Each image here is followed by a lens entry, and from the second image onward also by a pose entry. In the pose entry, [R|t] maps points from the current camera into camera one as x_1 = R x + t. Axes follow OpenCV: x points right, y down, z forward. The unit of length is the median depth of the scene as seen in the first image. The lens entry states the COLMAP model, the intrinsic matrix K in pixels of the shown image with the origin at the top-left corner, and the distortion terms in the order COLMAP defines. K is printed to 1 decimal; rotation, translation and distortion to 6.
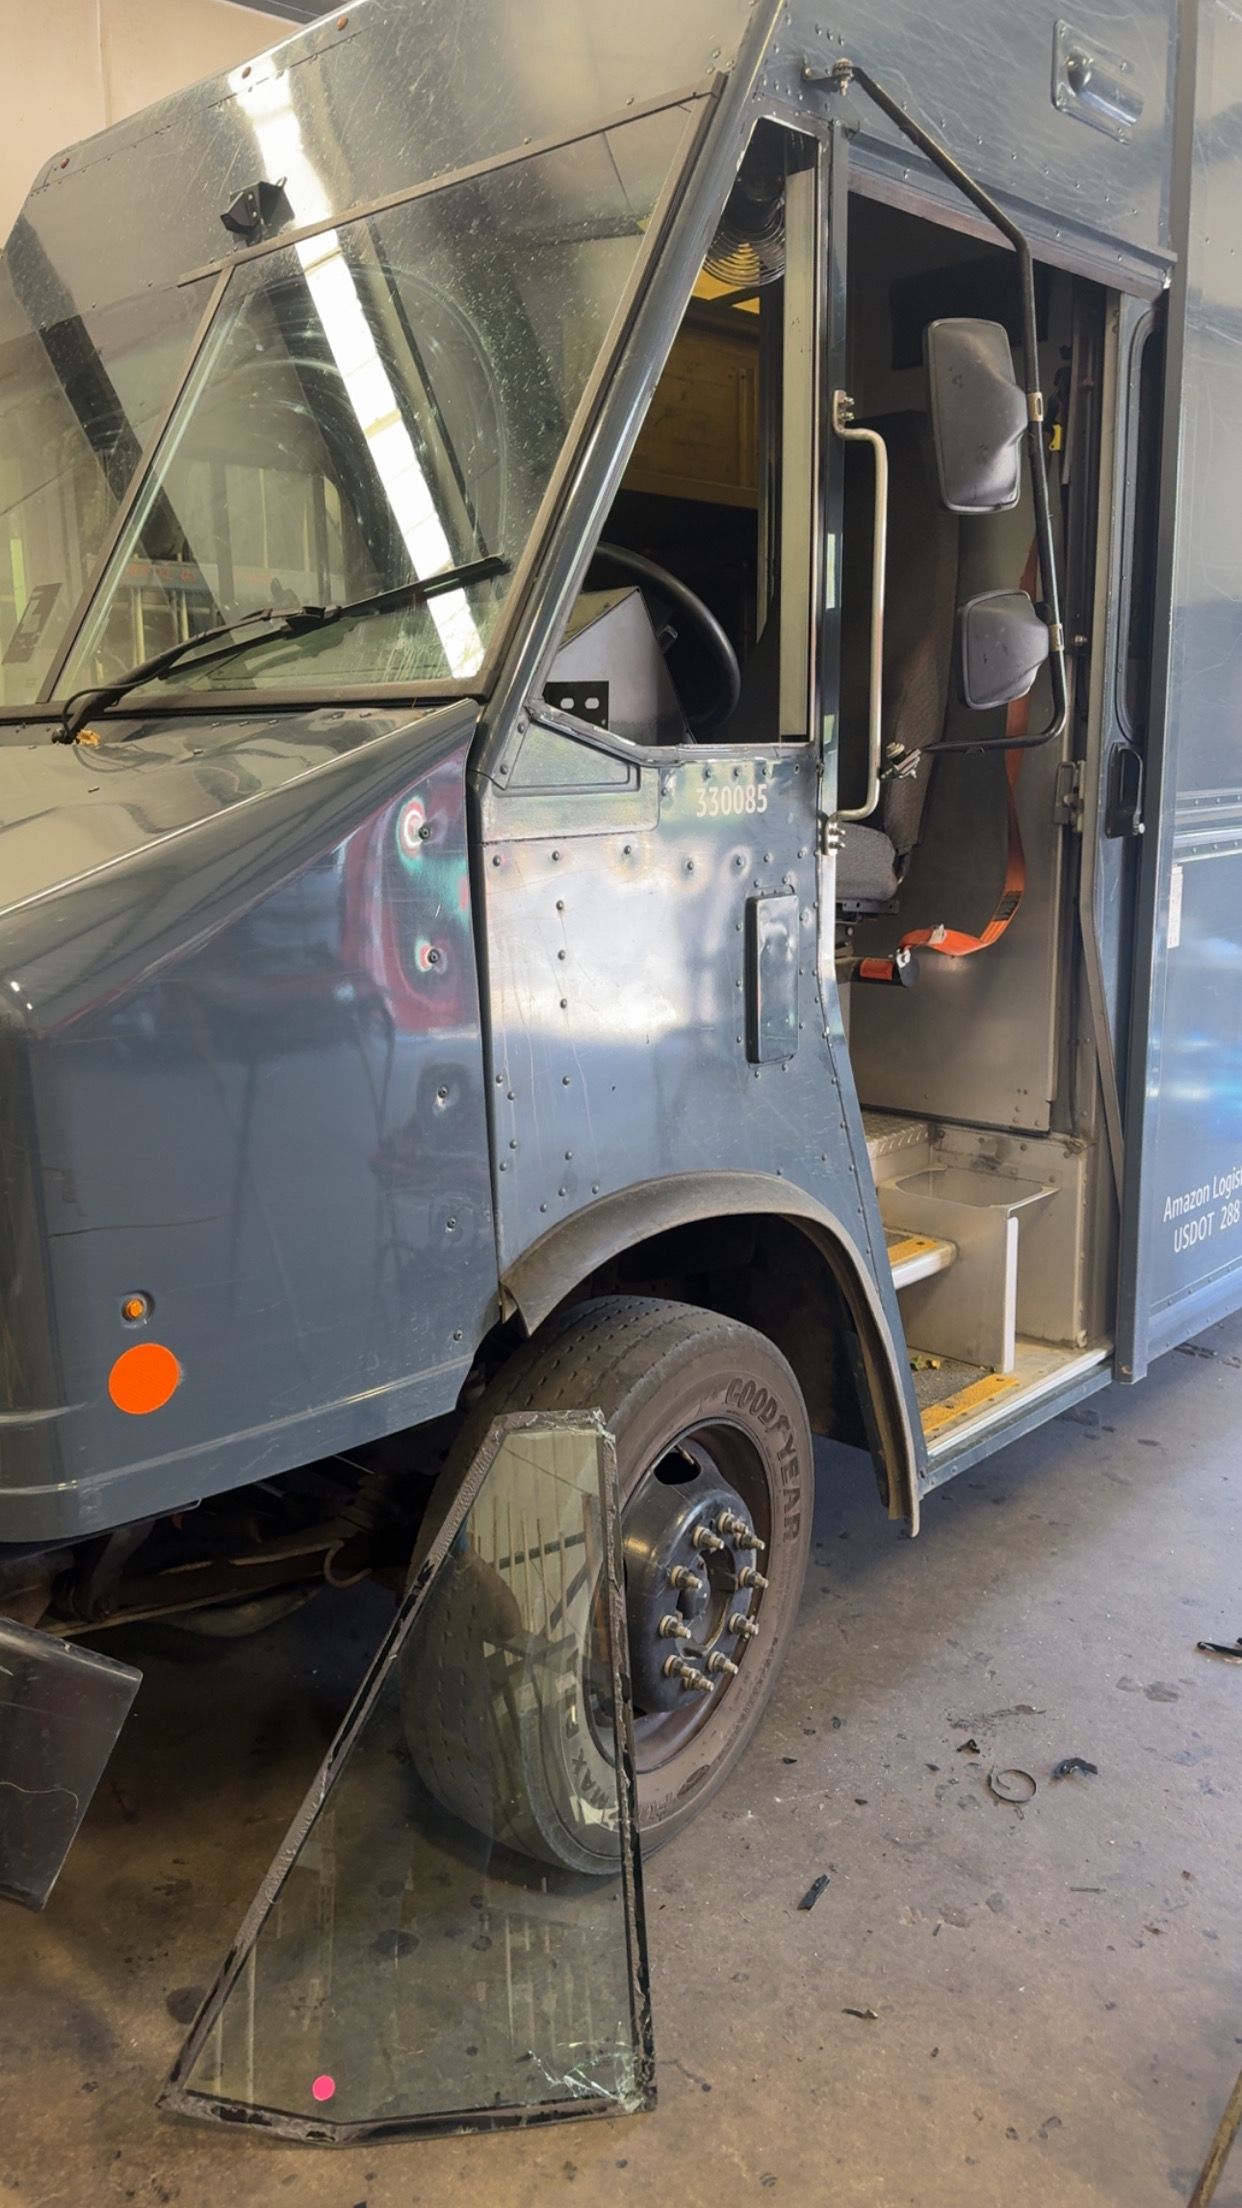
lens RADIAL K [[1630.8, 0, 632.2], [0, 1630.8, 1123.5], [0, 0, 1]] dist [0.018144, -0.032808]
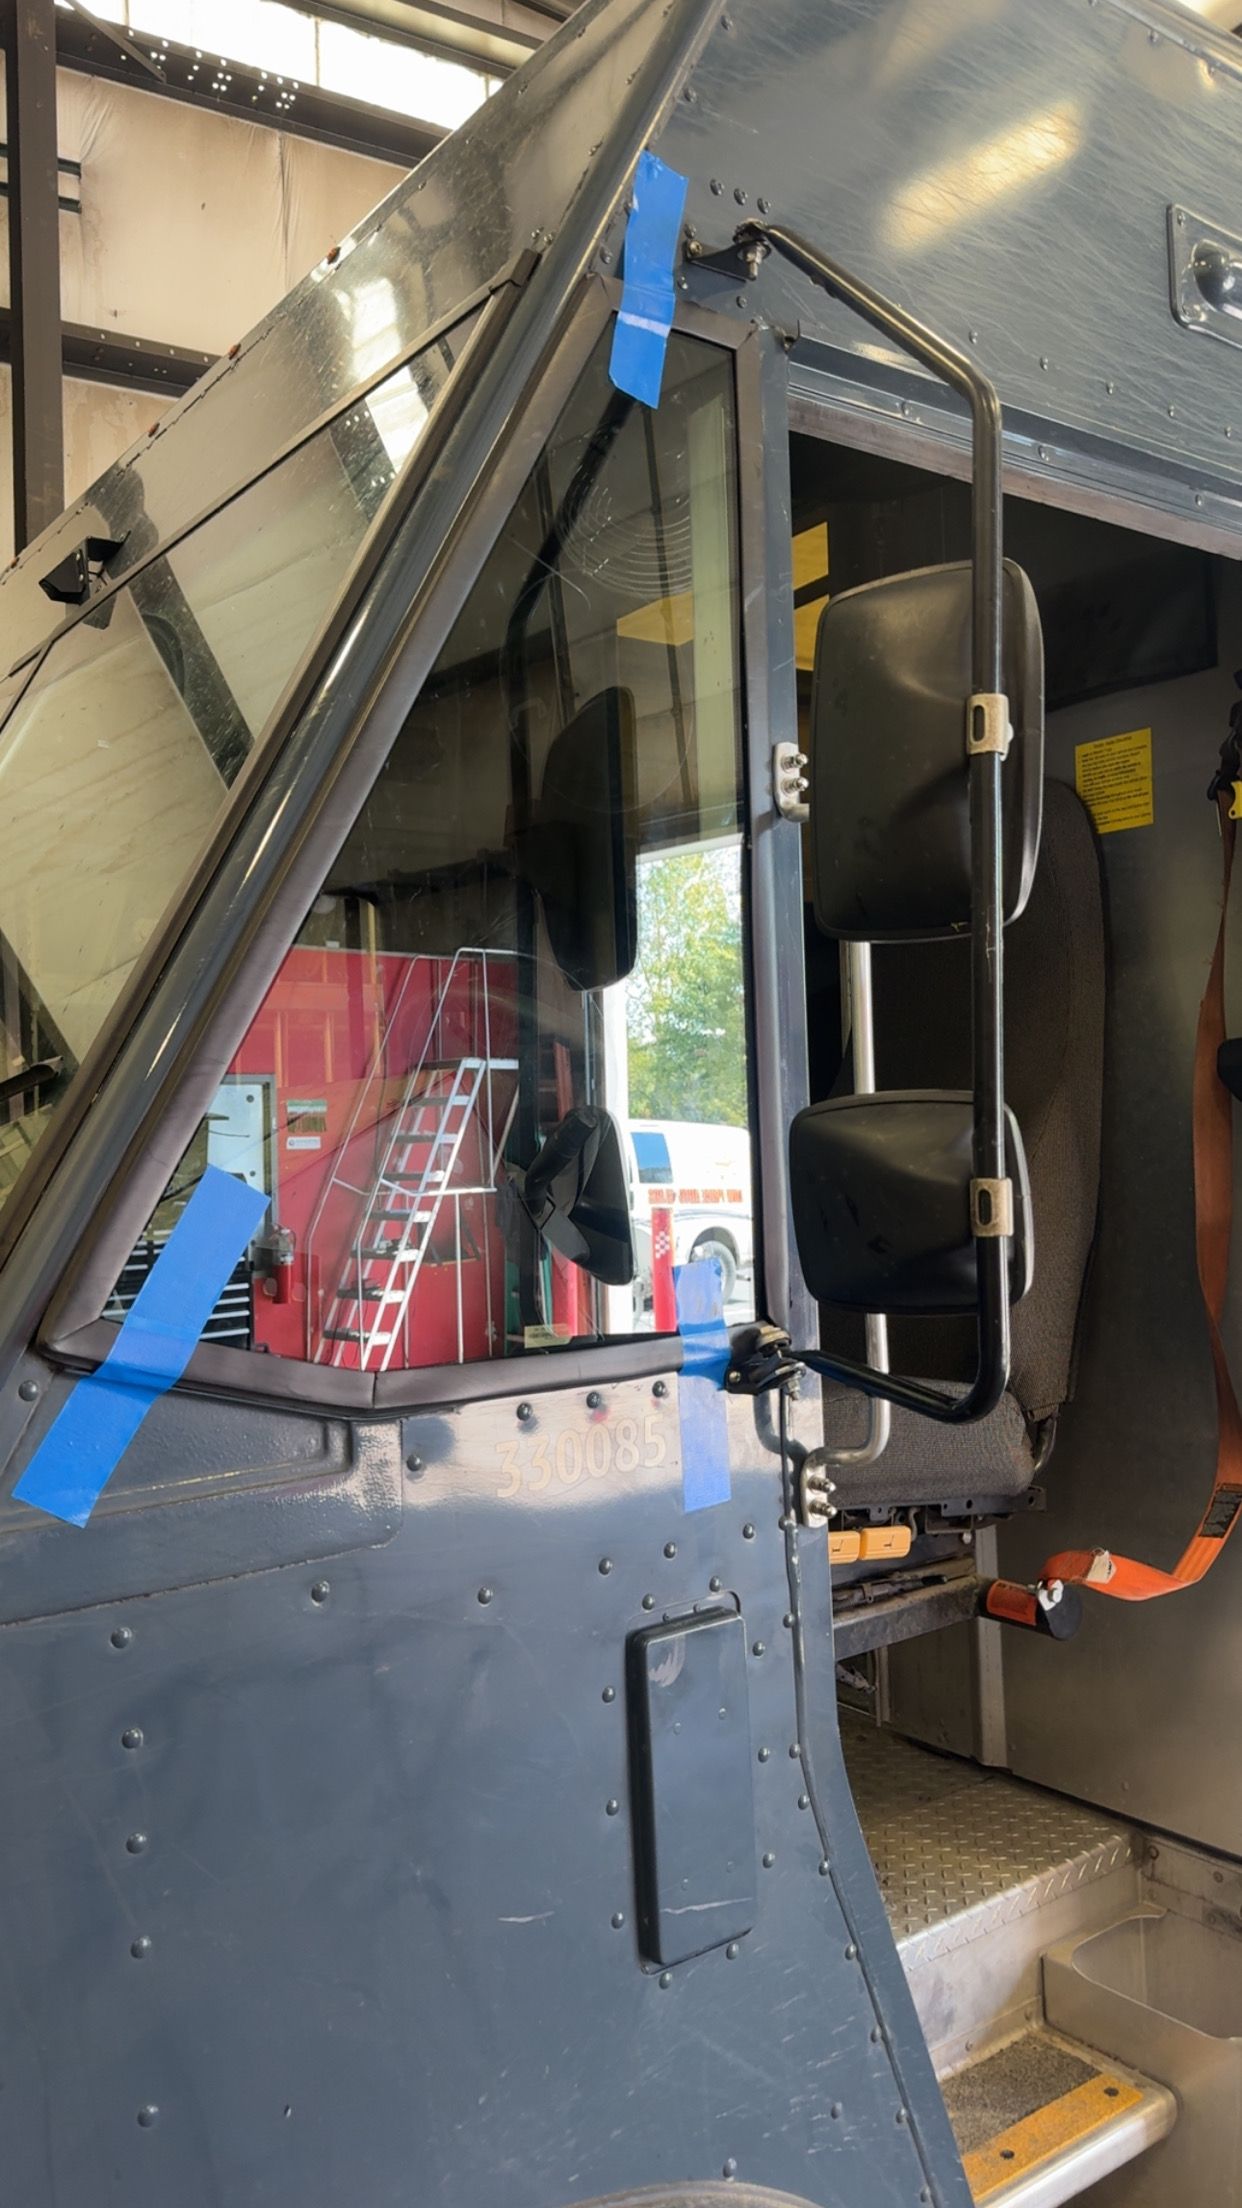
lens RADIAL K [[1630.8, 0, 632.2], [0, 1630.8, 1123.5], [0, 0, 1]] dist [0.018144, -0.032808]
pose [[0.983390, -0.029826, -0.179040, 0.129394], [-0.012337, 0.973142, -0.229875, -0.133902], [0.181088, 0.228265, 0.956610, 0.347329]]
